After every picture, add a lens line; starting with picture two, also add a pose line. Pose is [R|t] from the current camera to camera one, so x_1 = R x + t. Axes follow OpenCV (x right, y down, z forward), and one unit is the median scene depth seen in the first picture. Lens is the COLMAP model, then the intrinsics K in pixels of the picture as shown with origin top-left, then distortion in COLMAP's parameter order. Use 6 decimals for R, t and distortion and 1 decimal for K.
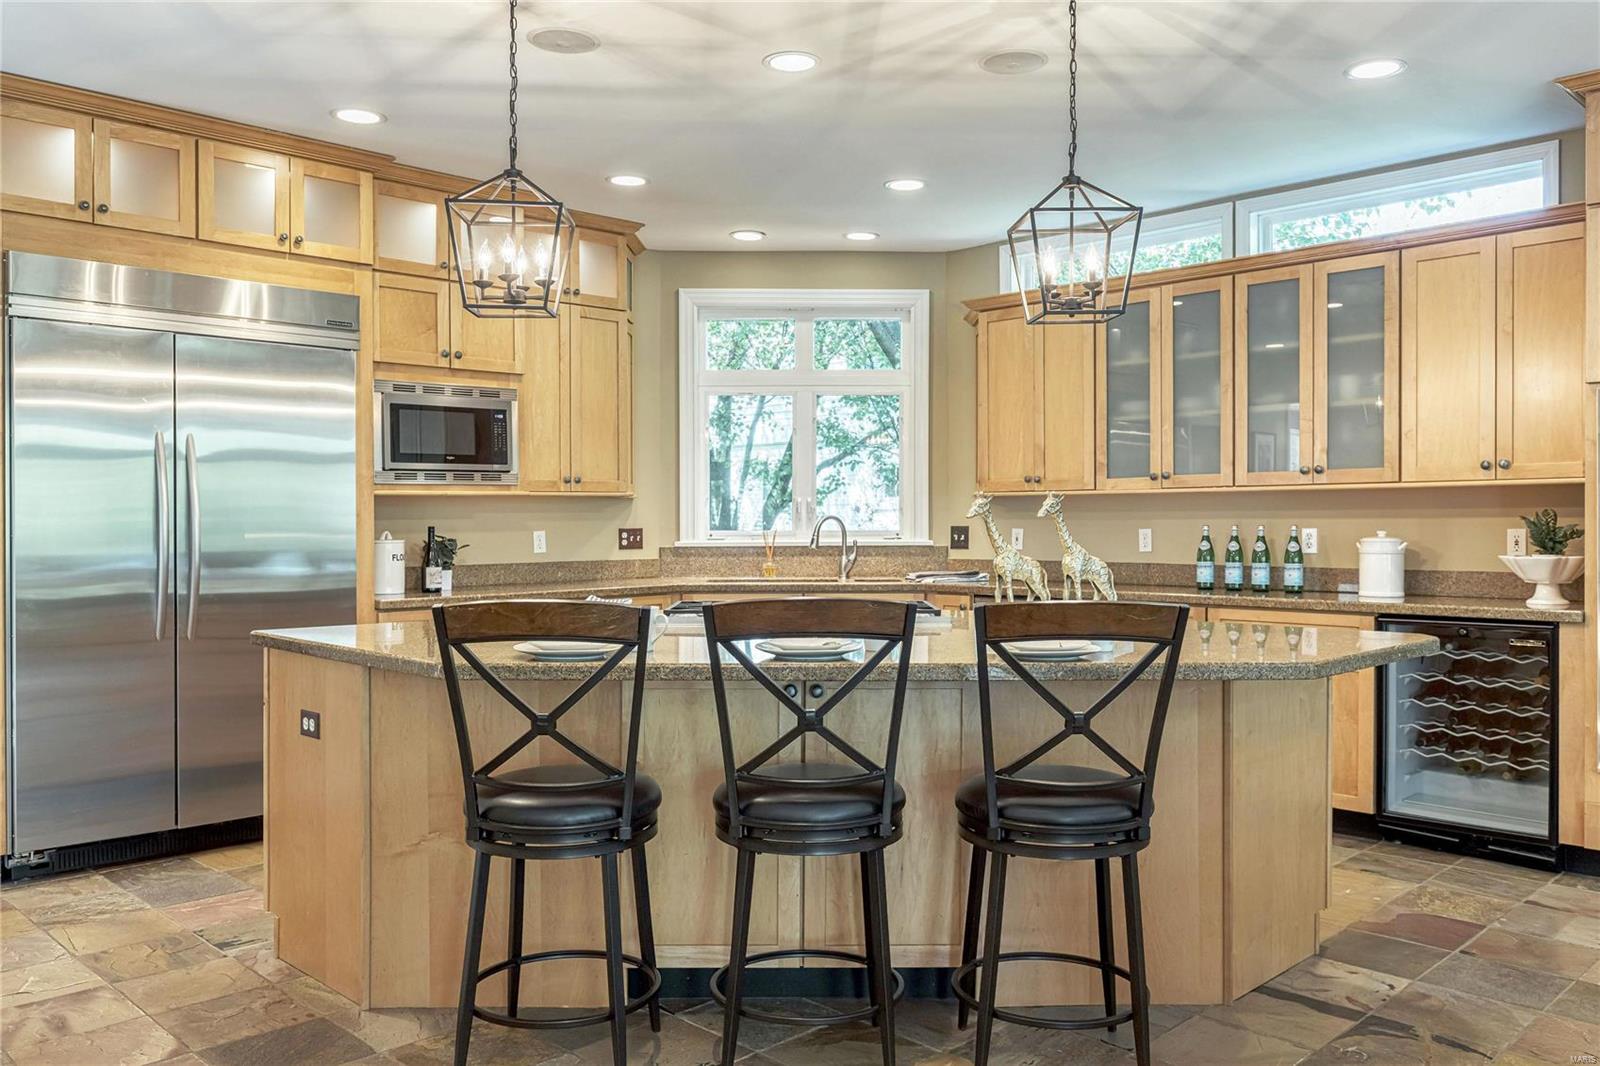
lens RADIAL K [[1244.9, 0, 816.1], [0, 1244.9, 519.2], [0, 0, 1]] dist [0.004812, -0.010210]
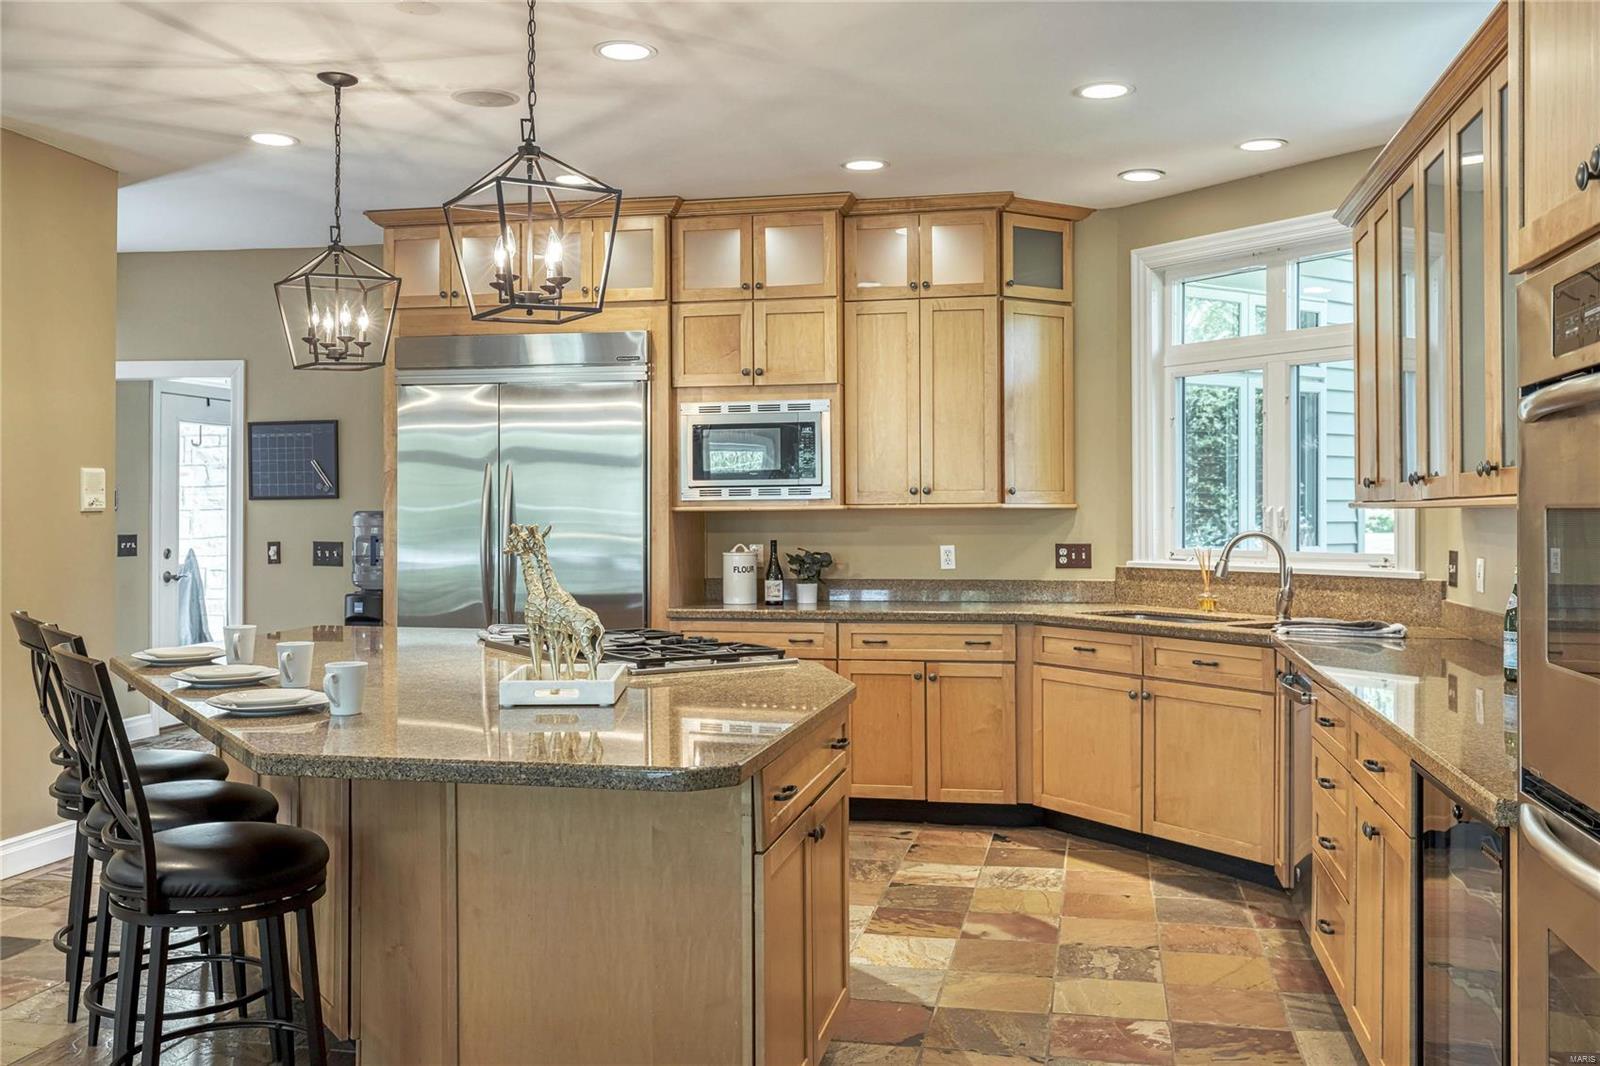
lens RADIAL K [[1415.9, 0, 800.0], [0, 1415.9, 504.8], [0, 0, 1]] dist [0.002586, -0.009629]
pose [[0.531097, -0.002338, -0.847308, 0.701640], [-0.000119, 0.999996, -0.002834, -0.020296], [0.847311, 0.001606, 0.531094, 0.412384]]
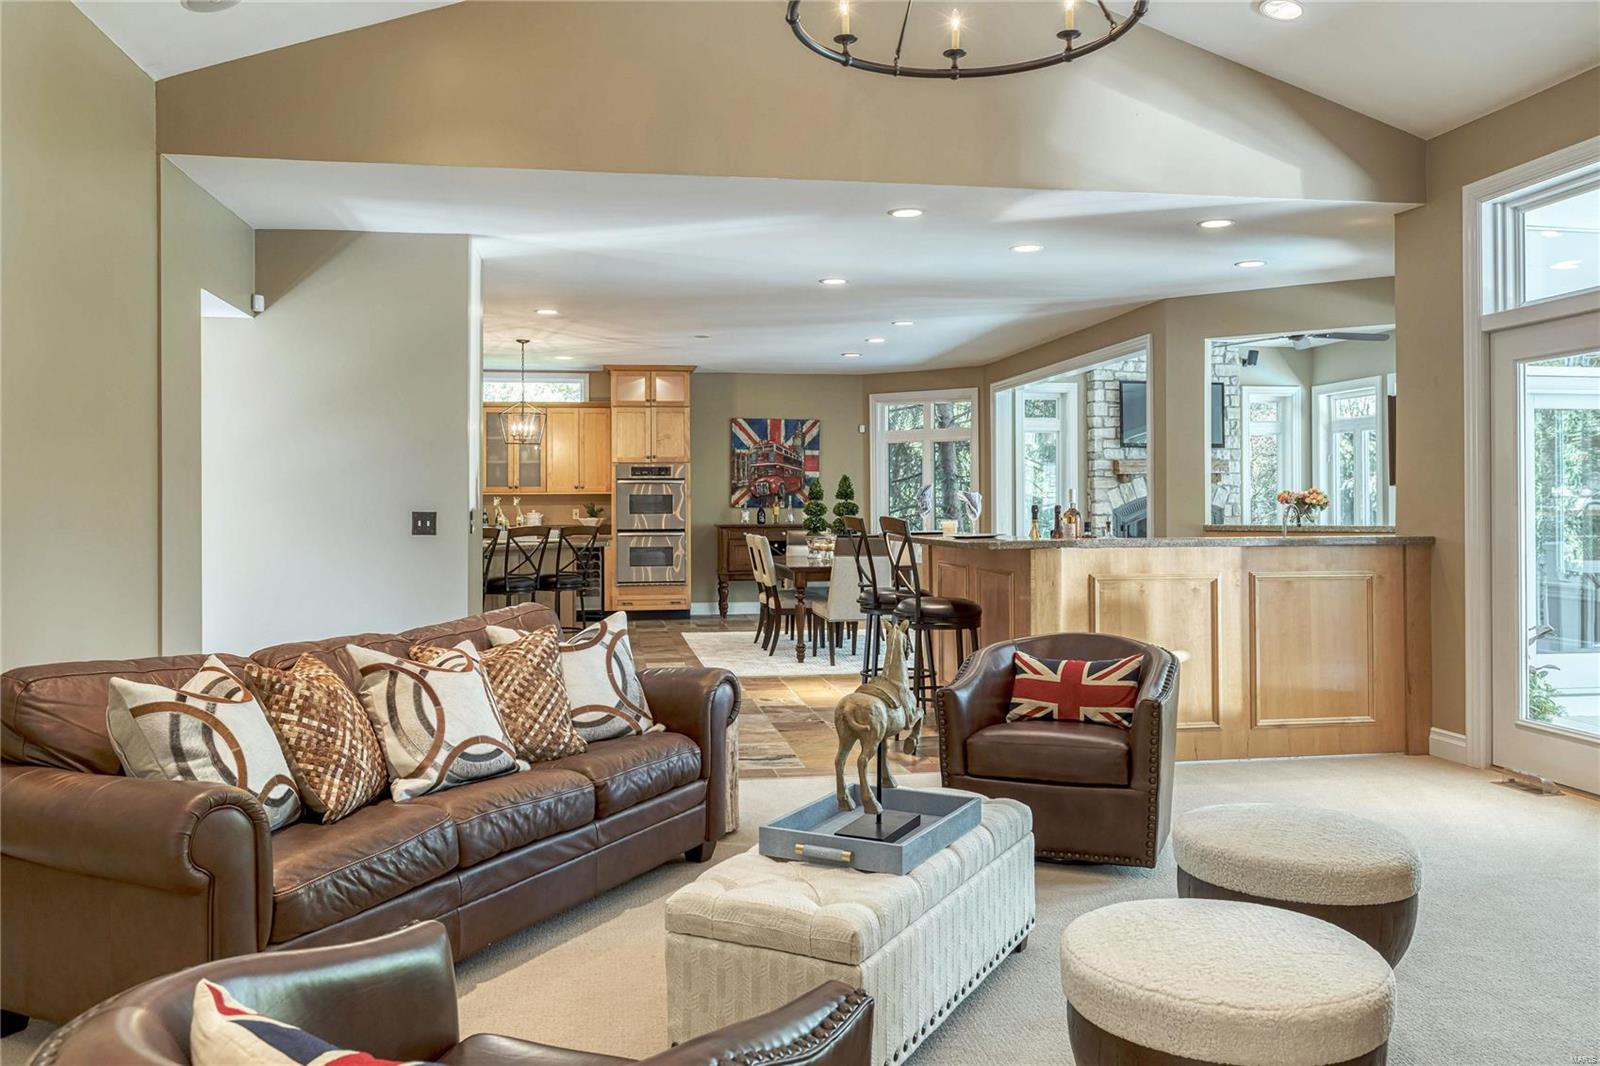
lens RADIAL K [[1244.9, 0, 807.3], [0, 1244.9, 488.0], [0, 0, 1]] dist [0.004812, -0.010210]
pose [[0.582168, 0.010527, 0.813001, -1.271753], [-0.000152, 0.999918, -0.012838, -0.003848], [-0.813069, 0.007350, 0.582121, -0.950012]]
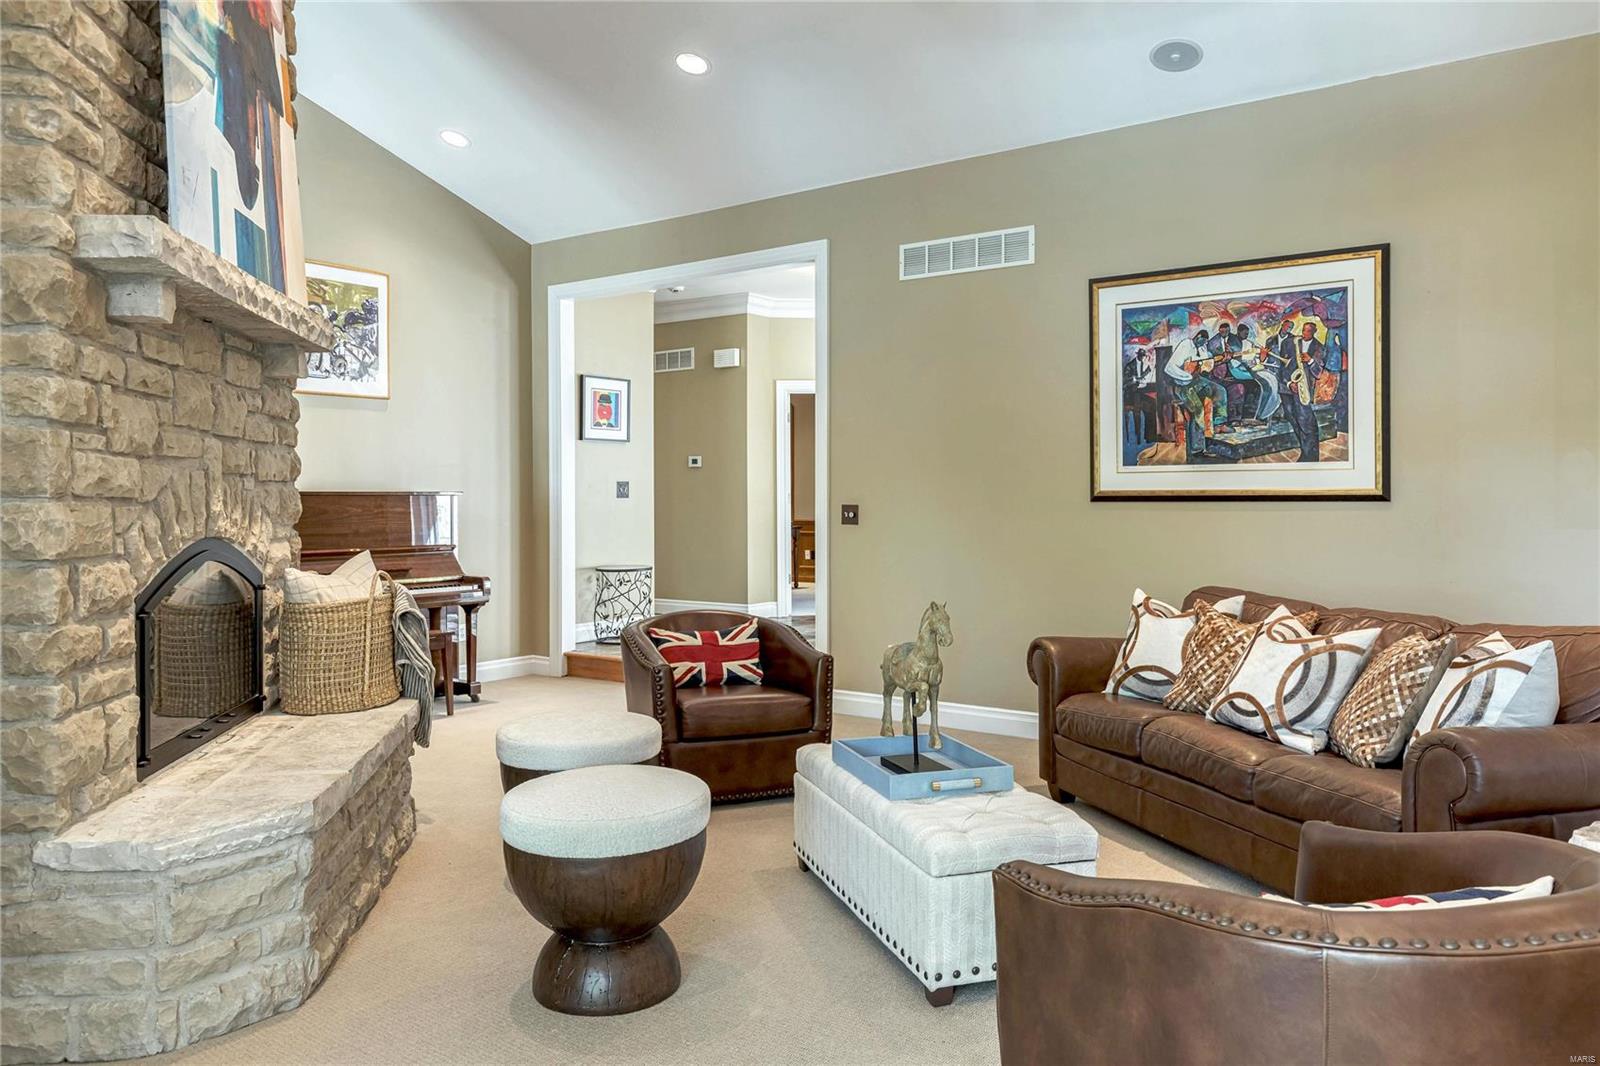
lens RADIAL K [[1165.7, 0, 803.9], [0, 1165.7, 507.7], [0, 0, 1]] dist [0.006889, -0.005686]
pose [[0.159078, 0.007802, -0.987235, -0.158601], [0.007631, 0.999929, 0.009132, -0.003162], [0.987237, -0.008987, 0.159007, -0.801448]]
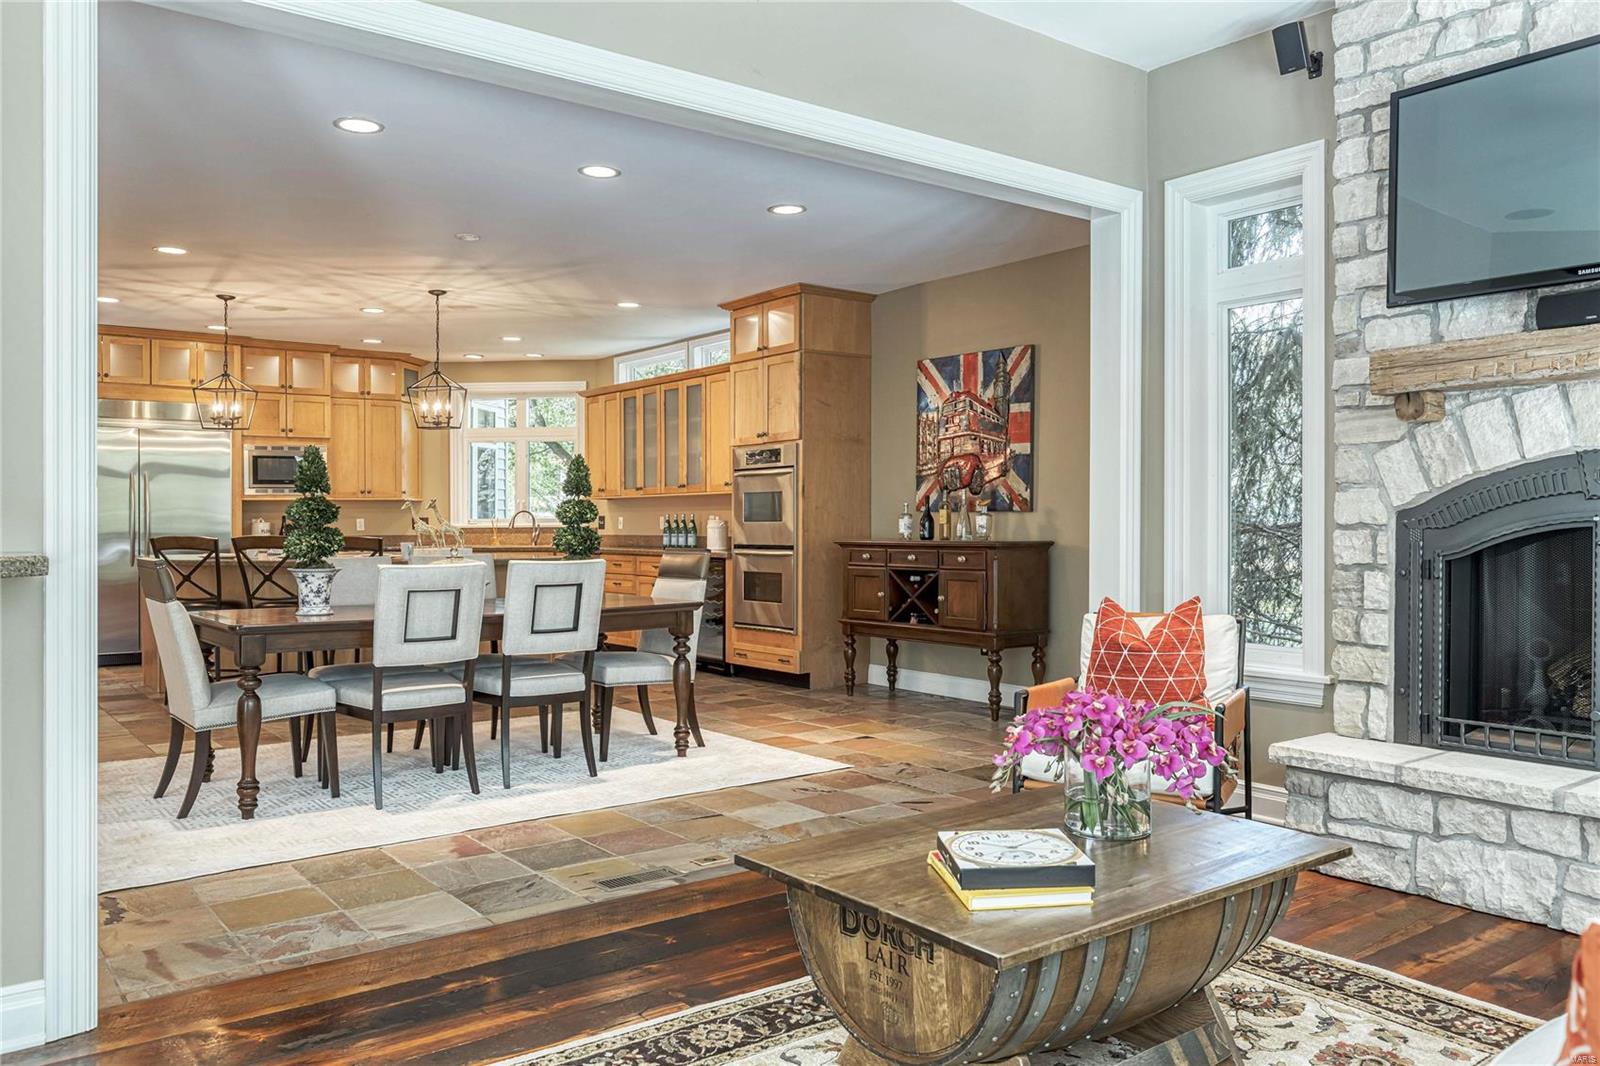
lens RADIAL K [[1221.5, 0, 795.7], [0, 1221.5, 521.4], [0, 0, 1]] dist [0.021066, 0.005852]
pose [[0.987791, -0.001478, -0.155777, 0.821033], [0.001880, 0.999995, 0.002429, 0.011767], [0.155773, -0.002693, 0.987789, -0.824374]]
